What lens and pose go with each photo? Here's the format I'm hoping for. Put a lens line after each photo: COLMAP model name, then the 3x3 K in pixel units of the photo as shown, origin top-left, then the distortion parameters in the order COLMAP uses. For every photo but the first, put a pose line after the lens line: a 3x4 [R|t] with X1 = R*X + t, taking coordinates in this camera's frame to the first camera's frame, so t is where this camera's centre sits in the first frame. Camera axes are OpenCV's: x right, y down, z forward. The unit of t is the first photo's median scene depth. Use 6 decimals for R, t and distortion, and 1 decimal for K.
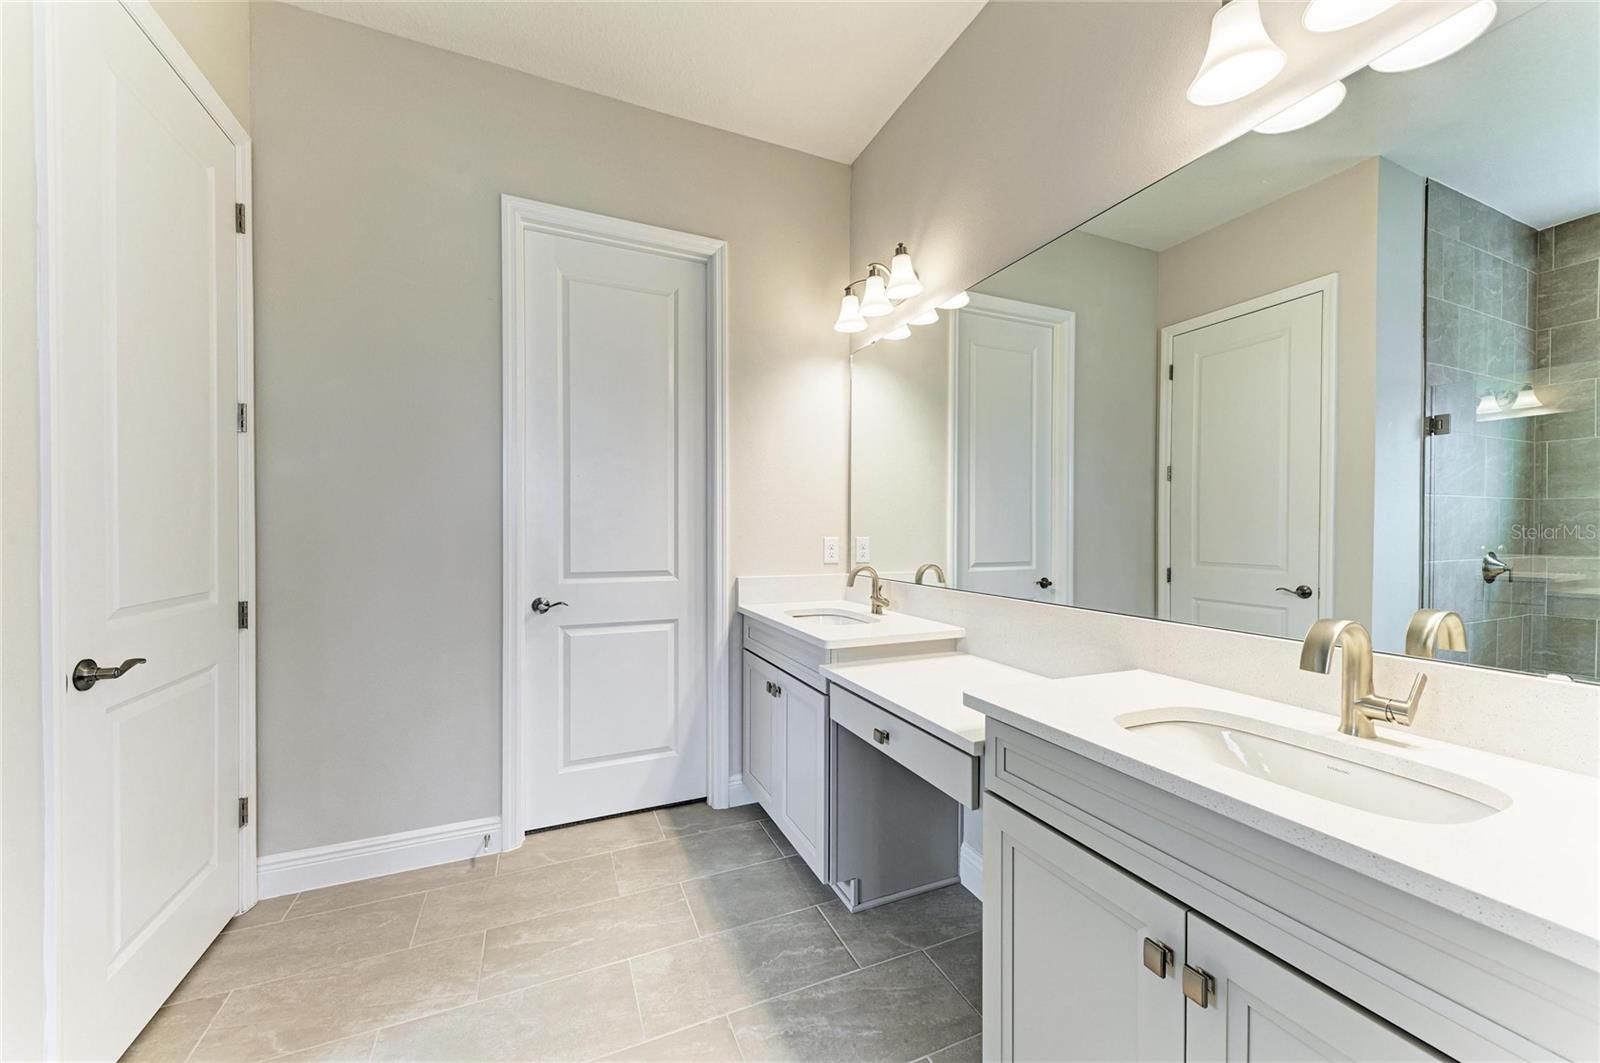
lens RADIAL K [[568.6, 0, 798.5], [0, 568.6, 535.0], [0, 0, 1]] dist [0.015111, -0.004021]
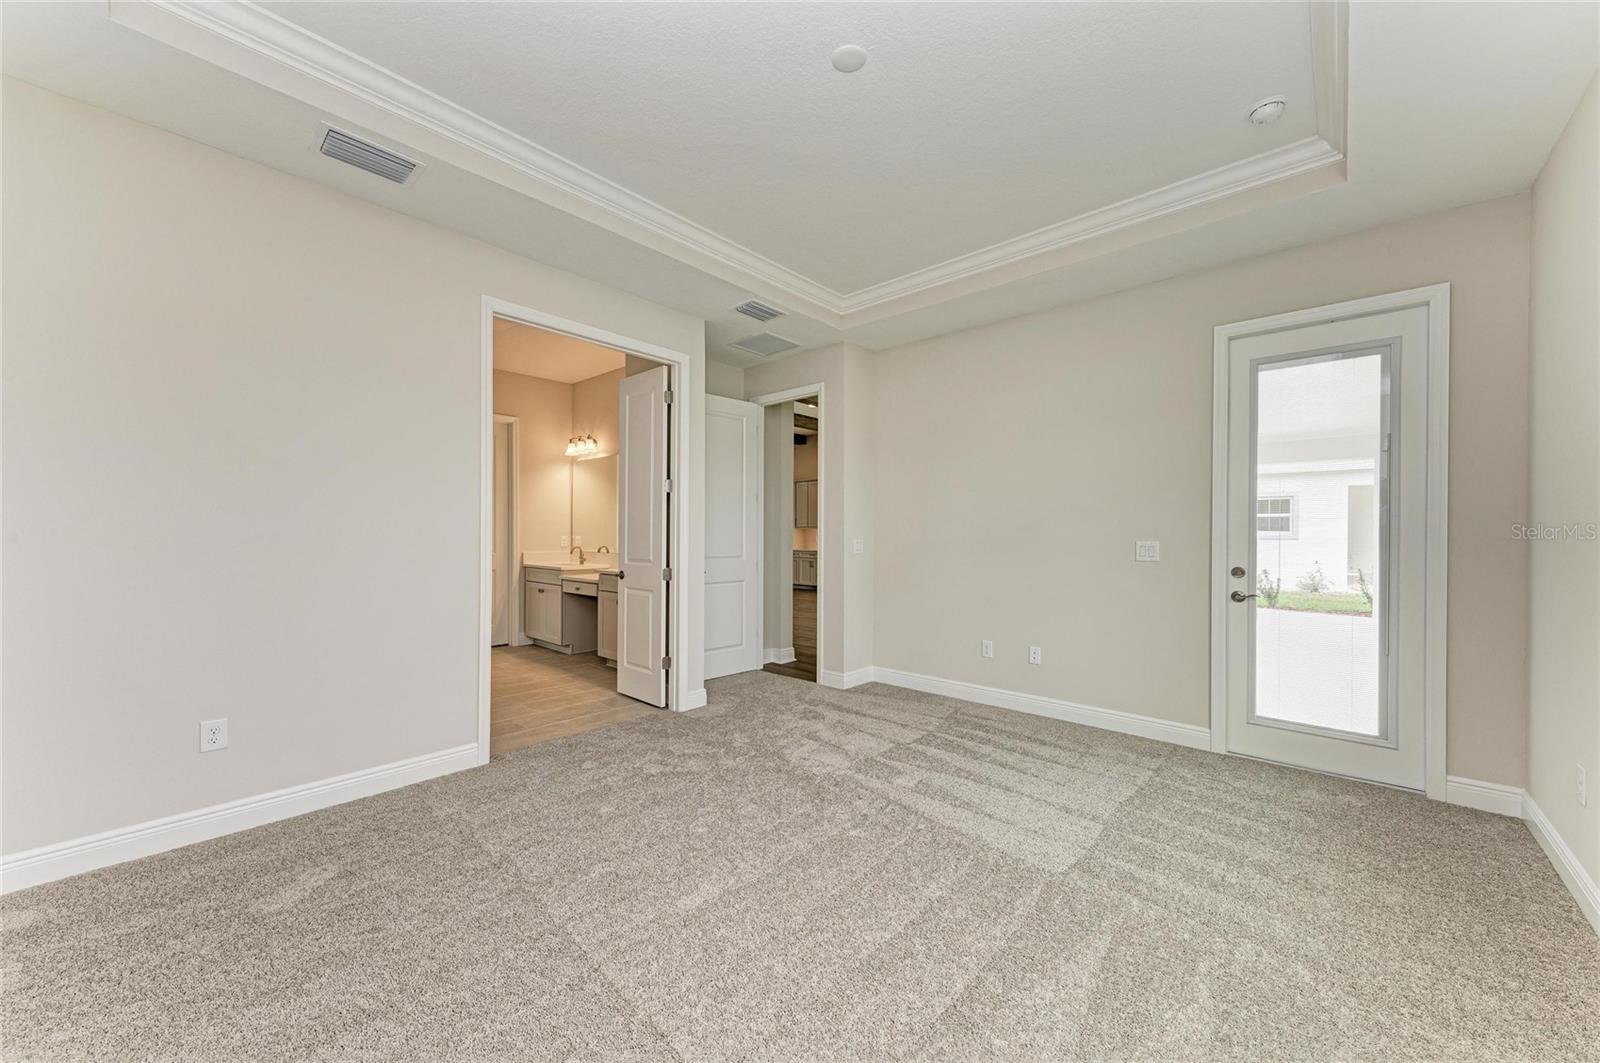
lens RADIAL K [[568.6, 0, 798.5], [0, 568.6, 535.0], [0, 0, 1]] dist [0.015111, -0.004021]
pose [[0.909179, -0.000985, 0.416403, -0.051966], [0.003677, 0.999977, -0.005662, 0.017437], [-0.416388, 0.006679, 0.909162, -1.781717]]
